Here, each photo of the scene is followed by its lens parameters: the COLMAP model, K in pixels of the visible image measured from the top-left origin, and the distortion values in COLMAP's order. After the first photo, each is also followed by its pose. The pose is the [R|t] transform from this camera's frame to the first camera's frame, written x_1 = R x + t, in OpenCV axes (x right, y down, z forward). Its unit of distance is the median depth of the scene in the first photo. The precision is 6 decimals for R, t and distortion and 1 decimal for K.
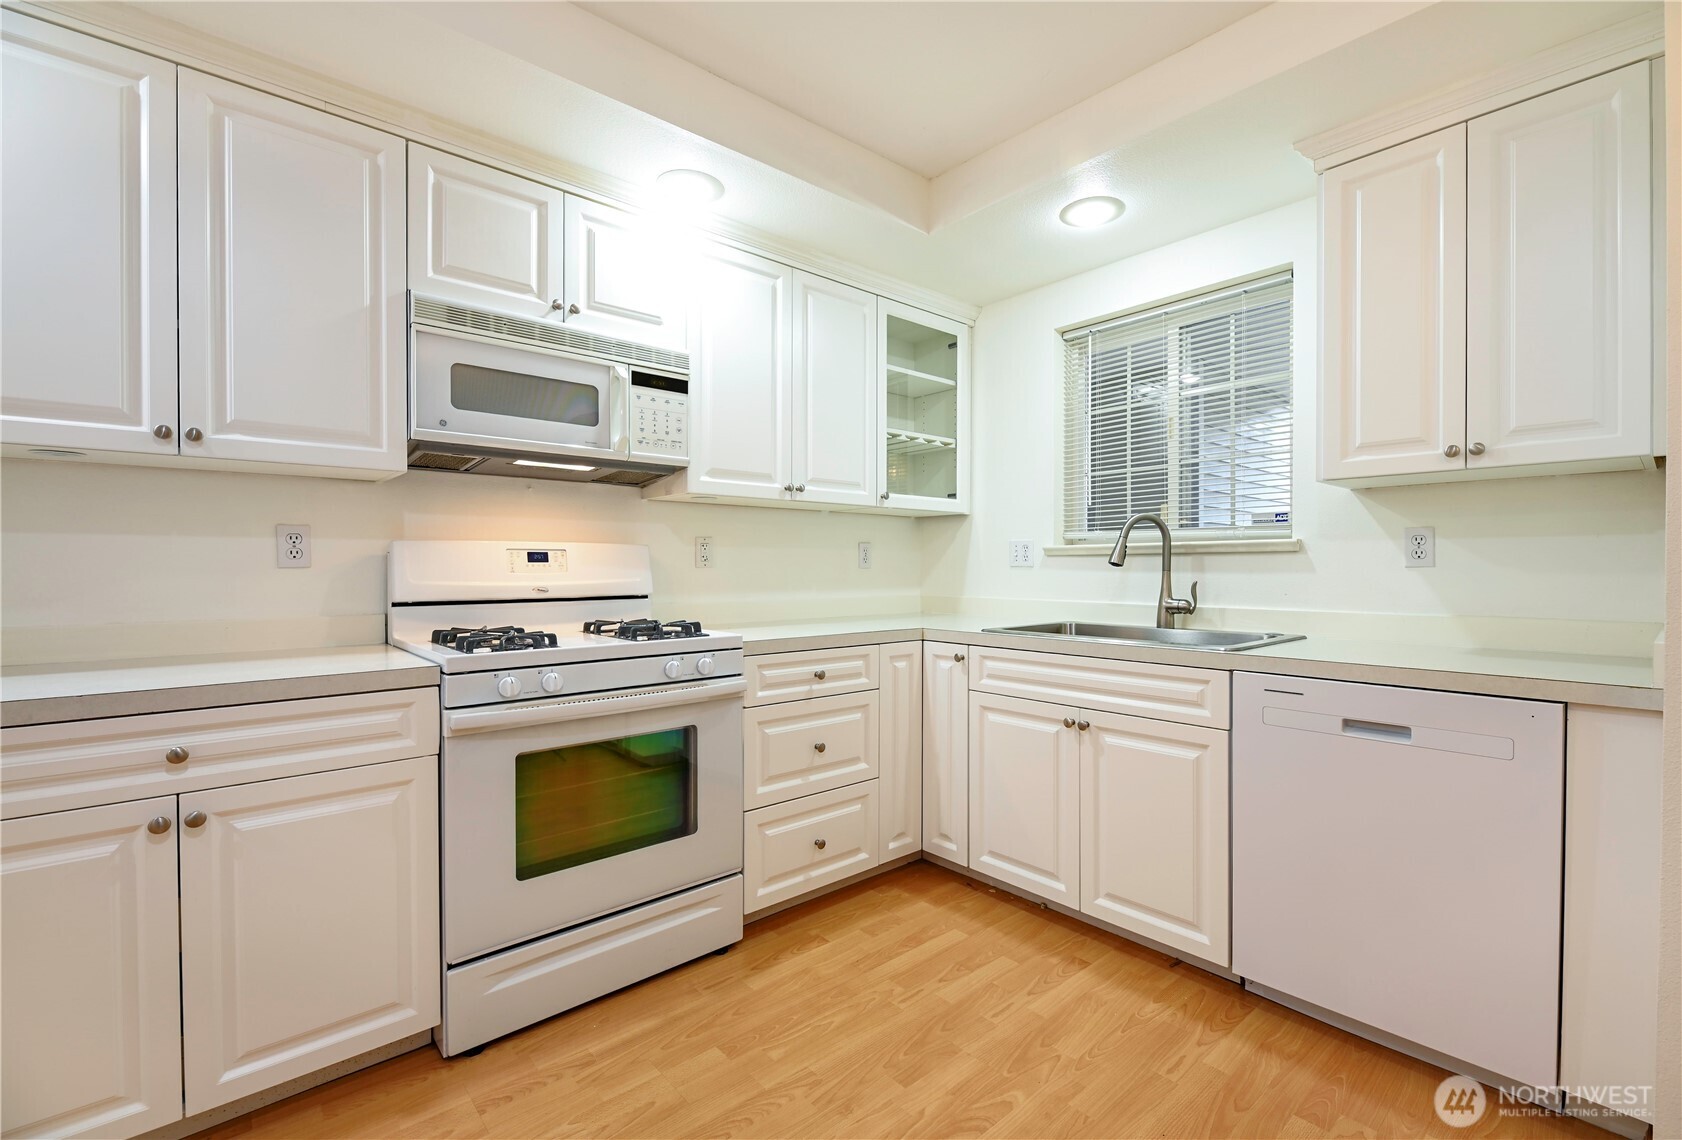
lens RADIAL K [[710.3, 0, 844.8], [0, 710.3, 570.2], [0, 0, 1]] dist [-0.003113, -0.000835]
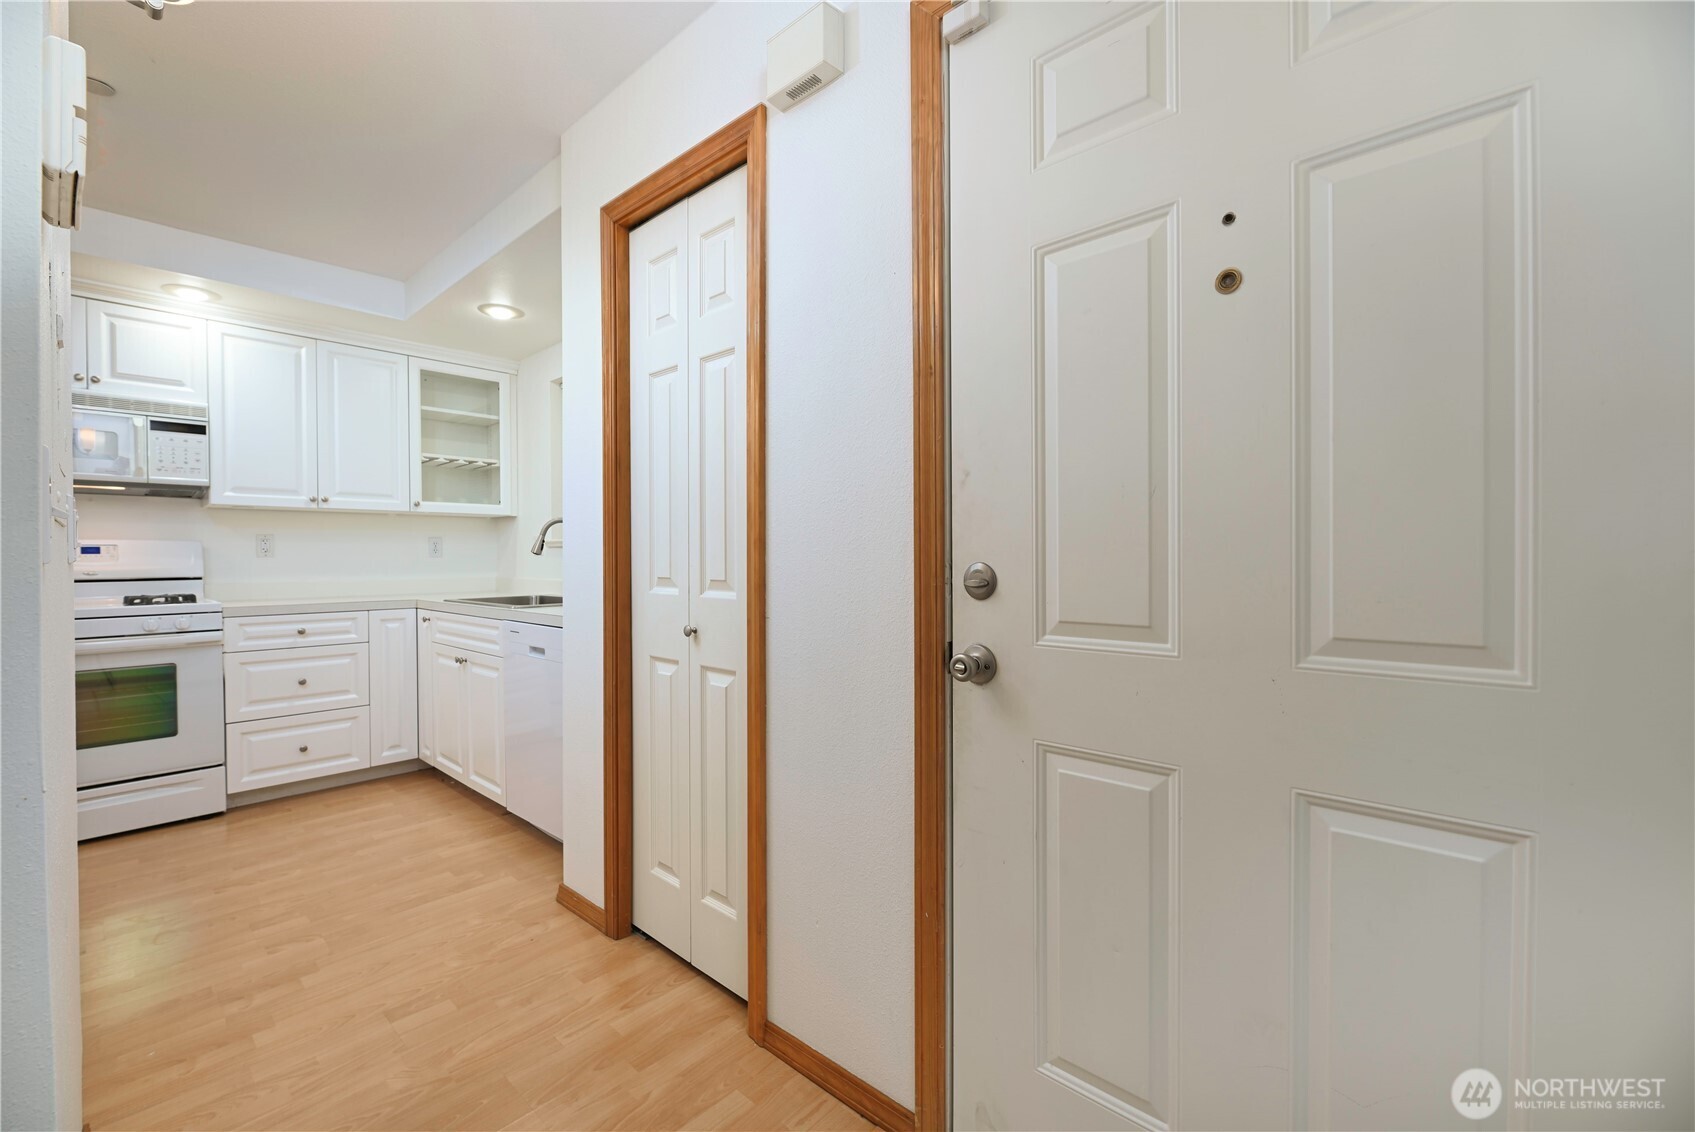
lens RADIAL K [[715.8, 0, 844.3], [0, 715.8, 564.5], [0, 0, 1]] dist [-0.003113, -0.000835]
pose [[0.997363, -0.006525, 0.072281, 0.958761], [0.006013, 0.999955, 0.007297, 0.008489], [-0.072326, -0.006843, 0.997358, -0.522489]]
